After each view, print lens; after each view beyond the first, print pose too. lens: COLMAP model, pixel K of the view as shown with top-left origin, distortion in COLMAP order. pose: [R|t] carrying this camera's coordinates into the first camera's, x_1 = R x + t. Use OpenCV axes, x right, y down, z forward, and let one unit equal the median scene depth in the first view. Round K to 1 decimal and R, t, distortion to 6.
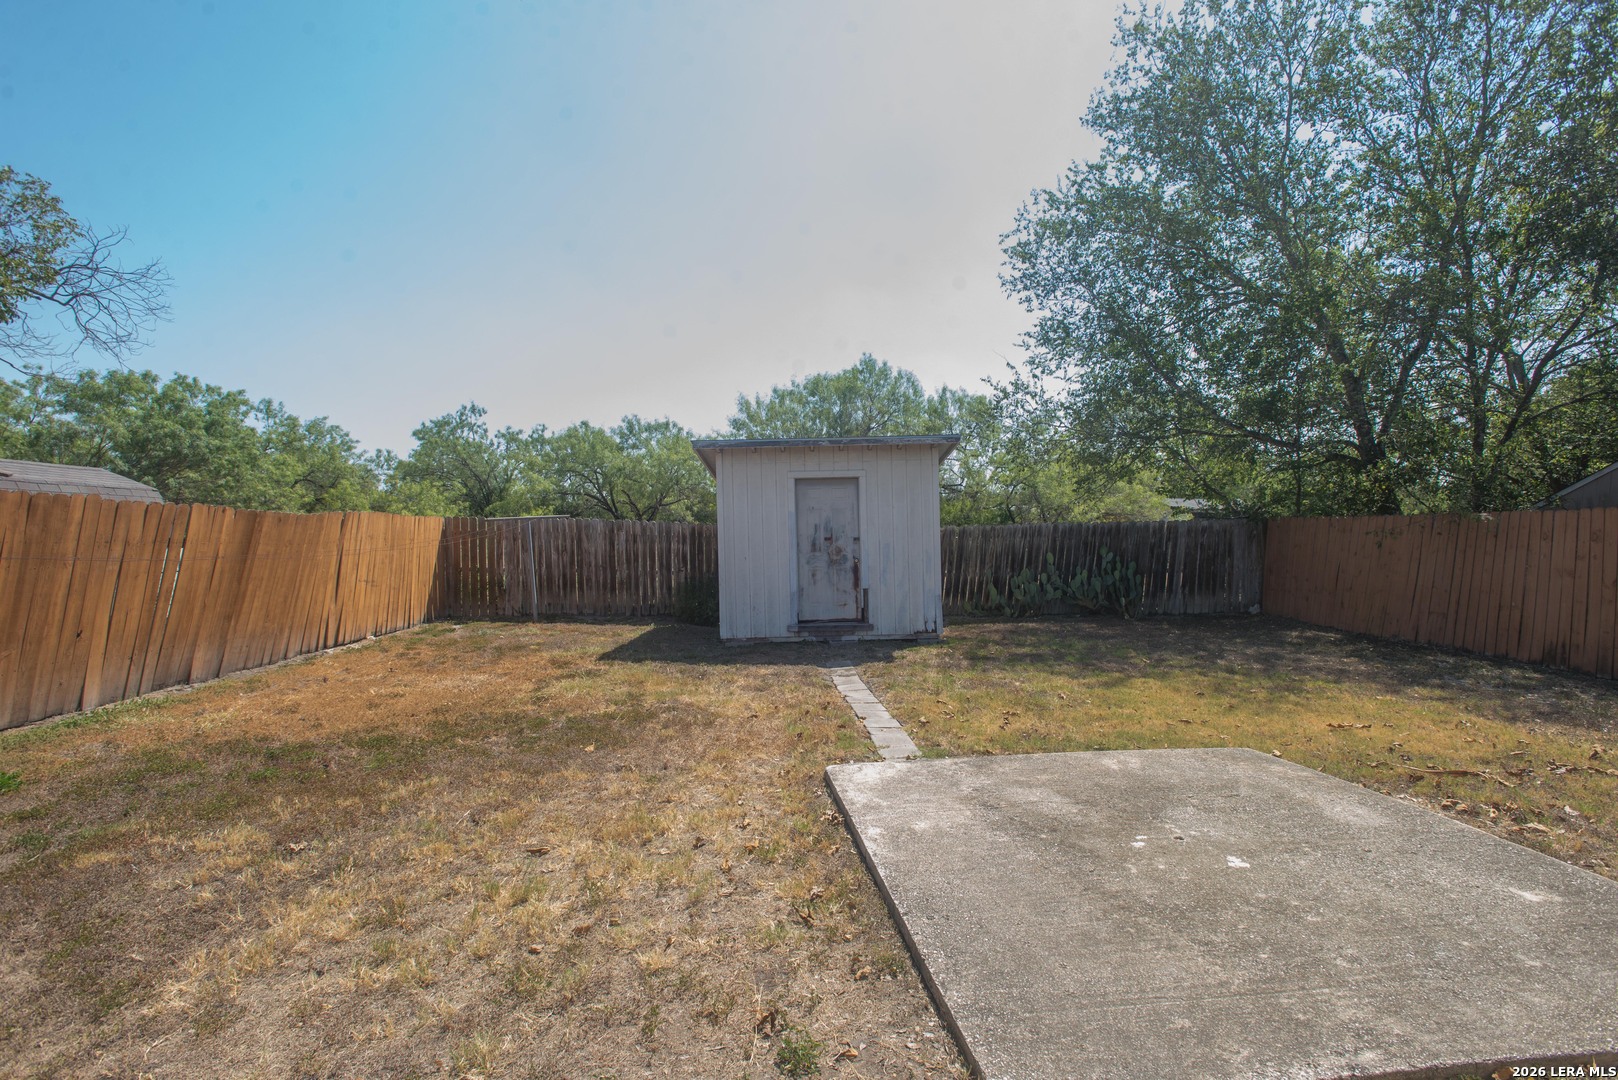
lens RADIAL K [[772.3, 0, 804.3], [0, 772.3, 532.3], [0, 0, 1]] dist [0.042563, -0.000124]
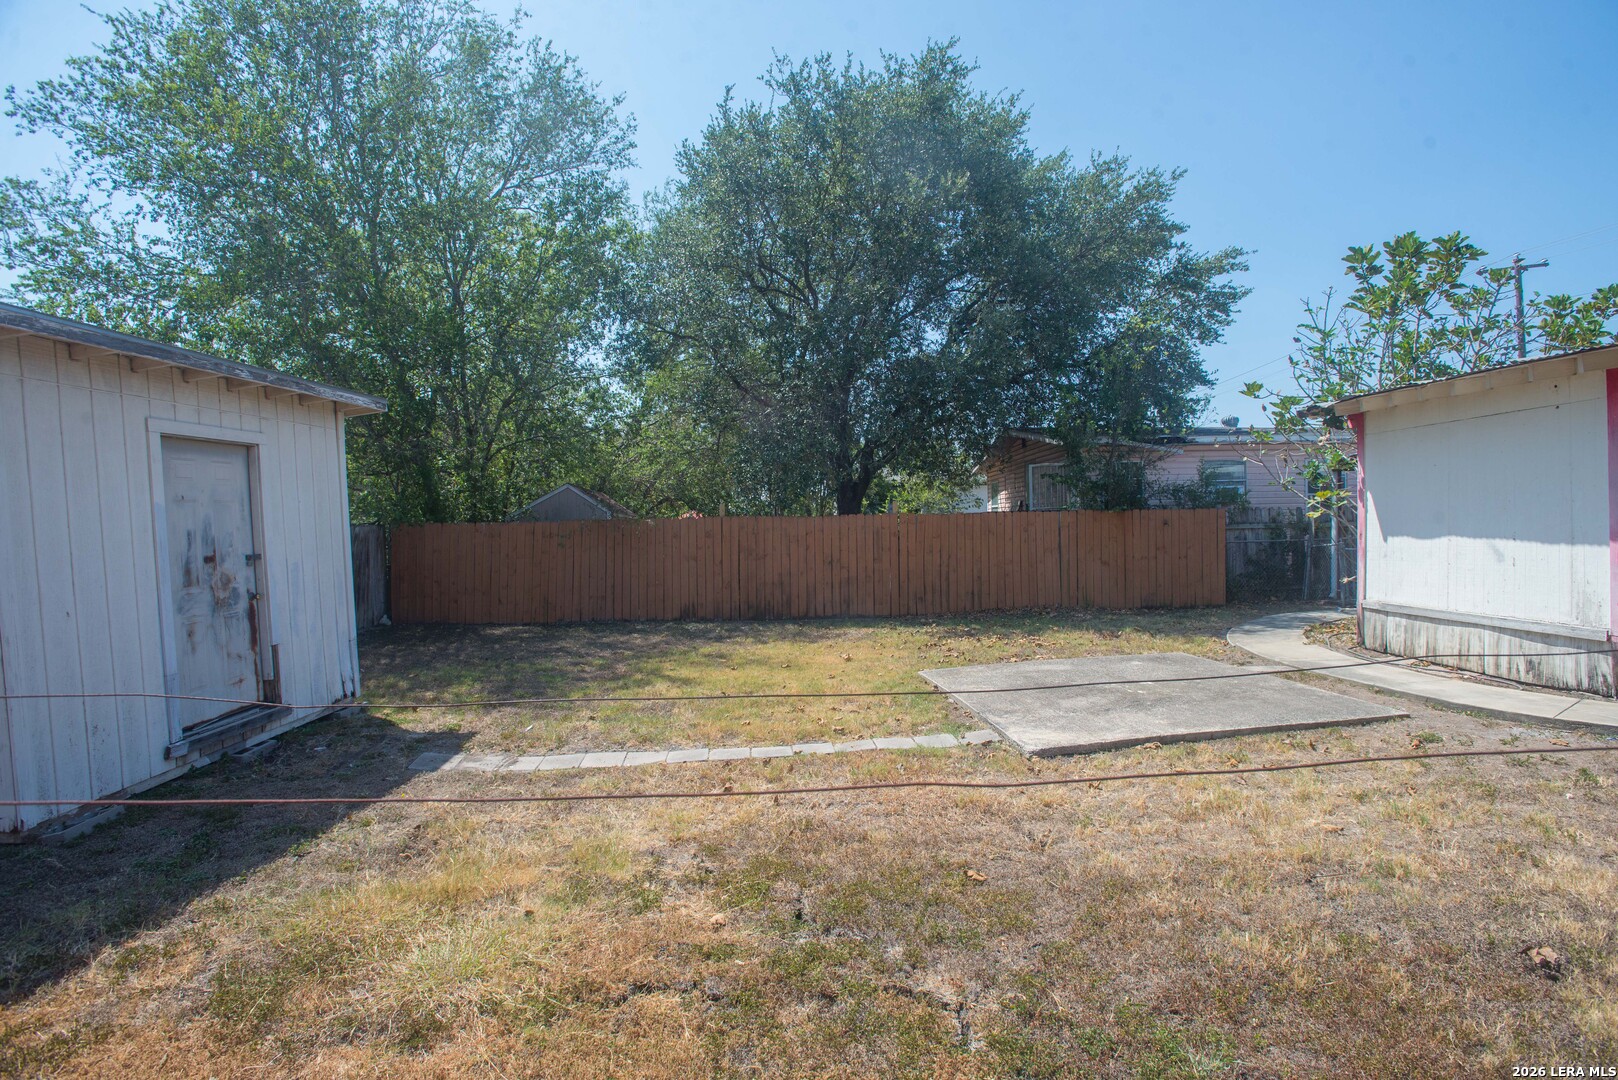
lens RADIAL K [[780.4, 0, 839.4], [0, 780.4, 545.8], [0, 0, 1]] dist [-0.016594, 0.000793]
pose [[-0.004849, -0.024173, 0.999696, -0.483795], [0.021129, 0.999482, 0.024270, -0.003963], [-0.999765, 0.021240, -0.004335, 0.591465]]
